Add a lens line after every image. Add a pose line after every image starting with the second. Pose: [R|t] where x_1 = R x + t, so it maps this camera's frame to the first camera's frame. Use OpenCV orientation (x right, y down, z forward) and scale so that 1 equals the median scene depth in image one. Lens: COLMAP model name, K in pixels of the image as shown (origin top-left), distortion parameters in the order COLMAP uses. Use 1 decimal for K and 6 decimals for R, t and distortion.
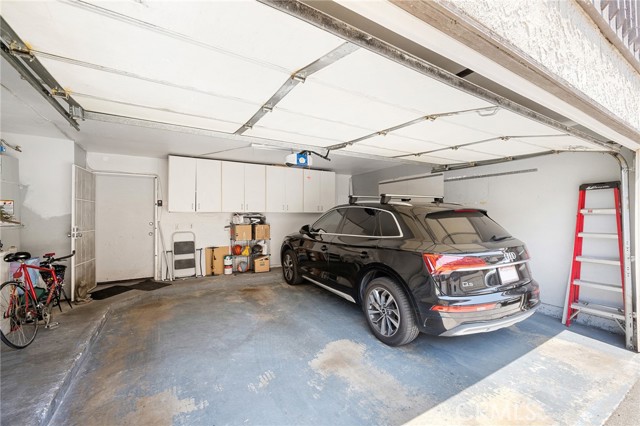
lens RADIAL K [[264.1, 0, 319.3], [0, 264.1, 212.5], [0, 0, 1]] dist [-0.000733, -0.000029]
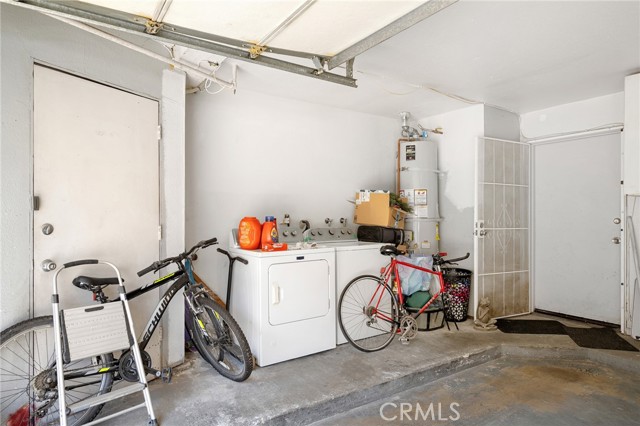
lens RADIAL K [[380.3, 0, 320.0], [0, 380.3, 214.2], [0, 0, 1]] dist [0.001223, -0.000652]
pose [[0.061157, -0.002120, -0.998126, 0.100296], [0.008597, 0.999962, -0.001597, 0.033968], [0.998091, -0.008483, 0.061173, 0.517602]]
